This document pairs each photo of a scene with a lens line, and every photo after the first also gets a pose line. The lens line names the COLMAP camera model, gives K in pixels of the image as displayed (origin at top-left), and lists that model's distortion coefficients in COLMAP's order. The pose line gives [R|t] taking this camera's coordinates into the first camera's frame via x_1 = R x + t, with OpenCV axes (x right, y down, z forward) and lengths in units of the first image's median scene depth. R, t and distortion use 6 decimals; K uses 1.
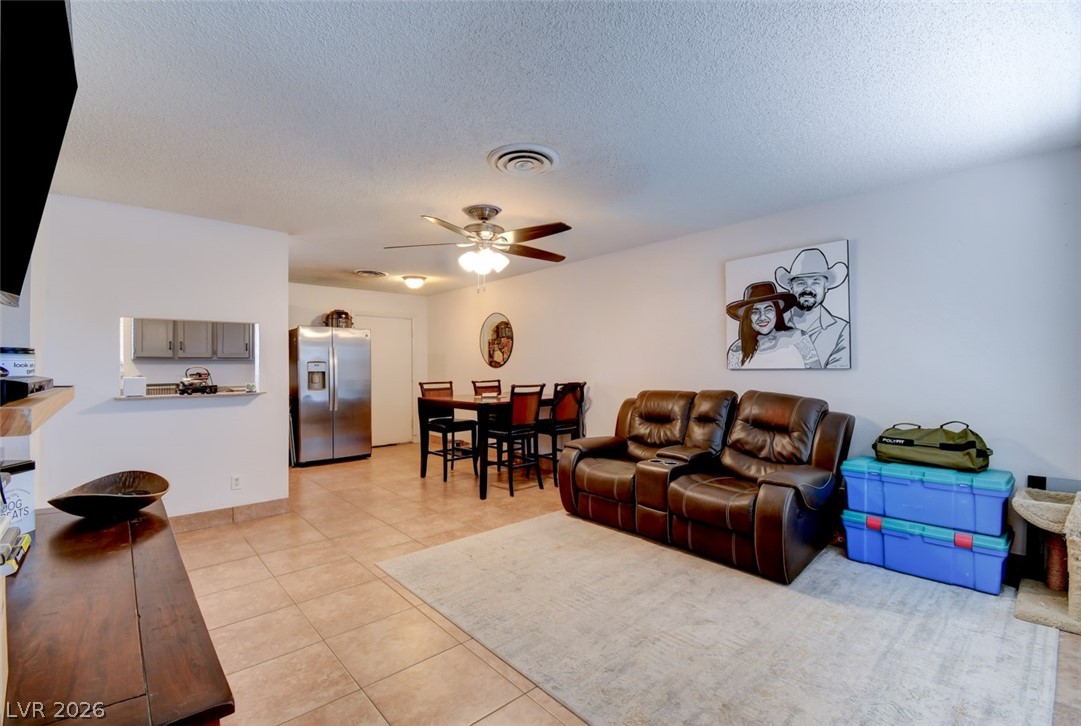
lens RADIAL K [[478.0, 0, 540.5], [0, 478.0, 363.0], [0, 0, 1]] dist [0.023894, -0.025666]
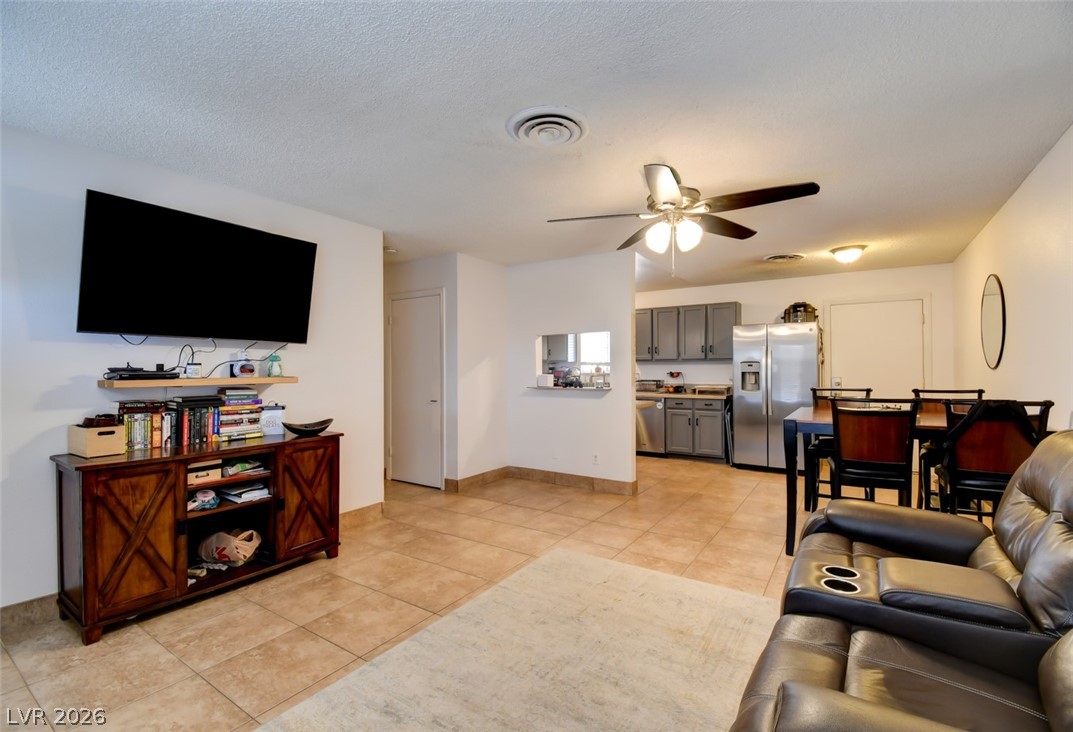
lens RADIAL K [[476.2, 0, 529.5], [0, 476.2, 370.0], [0, 0, 1]] dist [-0.002721, -0.000573]
pose [[0.248203, 0.007889, -0.968676, 0.578019], [0.009497, 0.999899, 0.010577, -0.000696], [0.968662, -0.011825, 0.248103, 0.561083]]
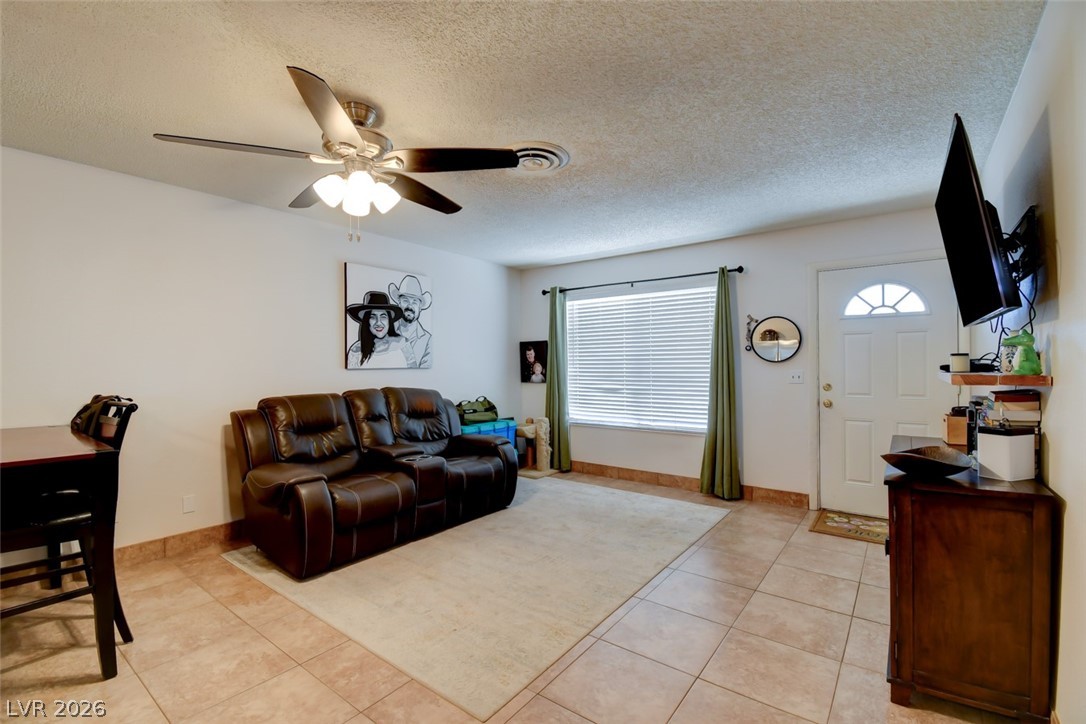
lens RADIAL K [[476.8, 0, 547.1], [0, 476.8, 367.3], [0, 0, 1]] dist [0.021204, -0.026592]
pose [[-0.199913, 0.001578, 0.979812, -0.751830], [-0.002727, 0.999994, -0.002167, 0.011378], [-0.979810, -0.003105, -0.199908, 0.870572]]
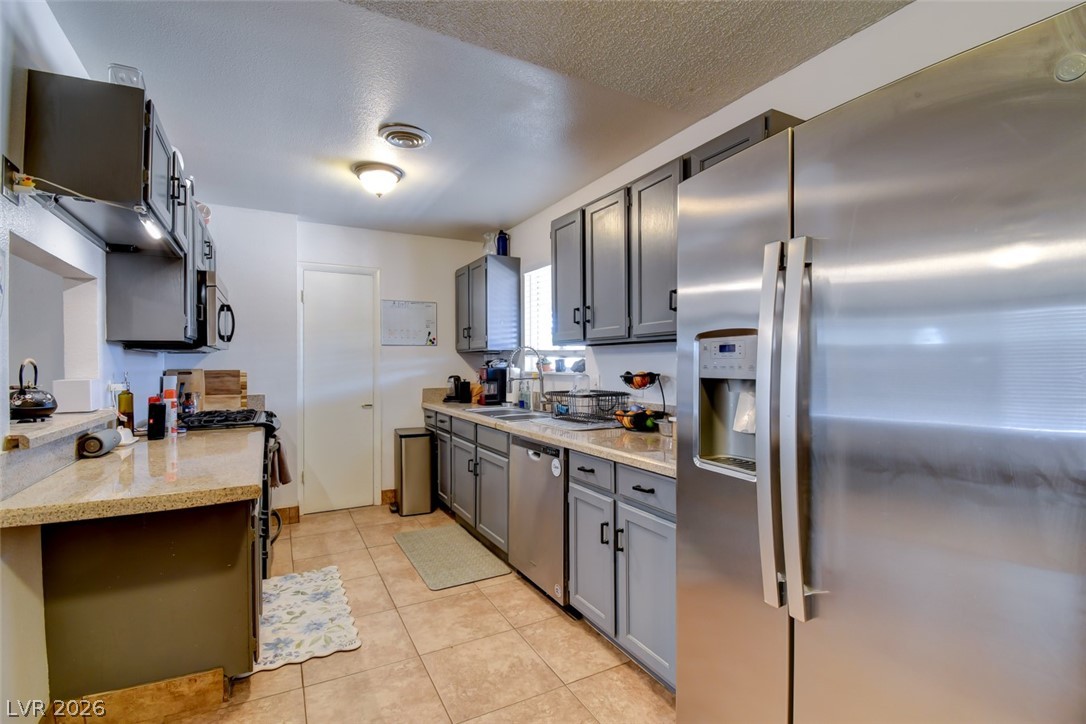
lens RADIAL K [[485.9, 0, 526.6], [0, 485.9, 362.2], [0, 0, 1]] dist [0.023090, -0.029102]
pose [[-0.248146, 0.003112, -0.968718, -0.406868], [0.013415, 0.999910, -0.000224, 0.016727], [0.968630, -0.013051, -0.248166, 1.614668]]
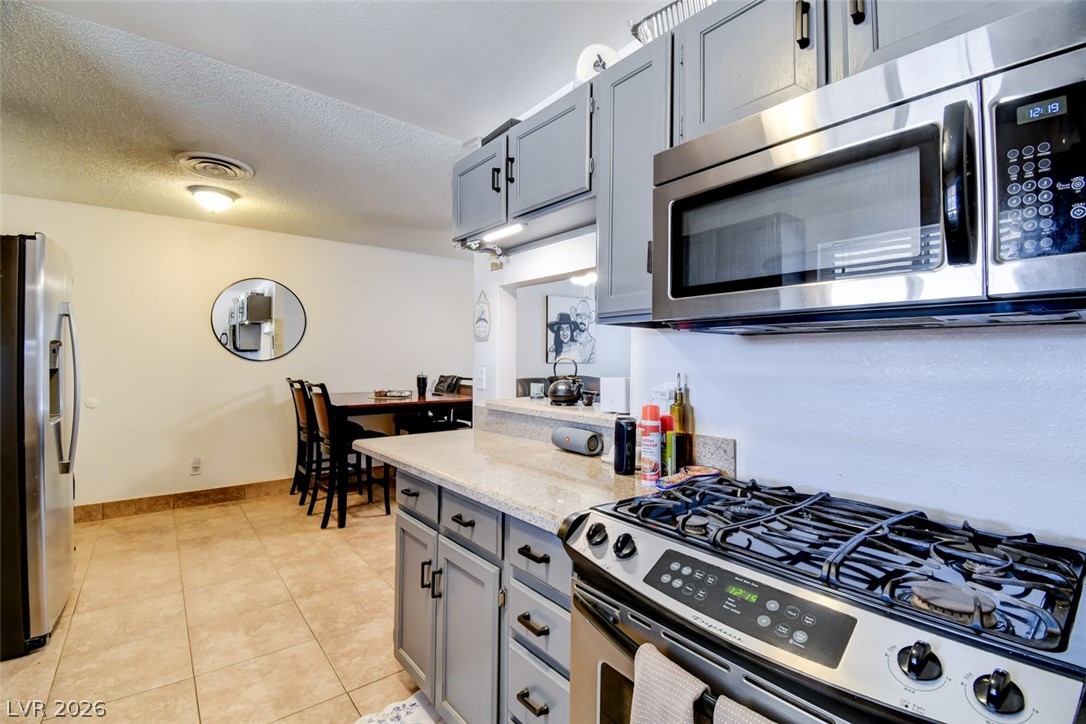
lens RADIAL K [[479.9, 0, 542.0], [0, 479.9, 353.2], [0, 0, 1]] dist [0.018342, -0.026877]
pose [[0.052975, 0.021221, 0.998370, -1.335186], [-0.012925, 0.999705, -0.020564, 0.015588], [-0.998512, -0.011815, 0.053233, 1.030725]]
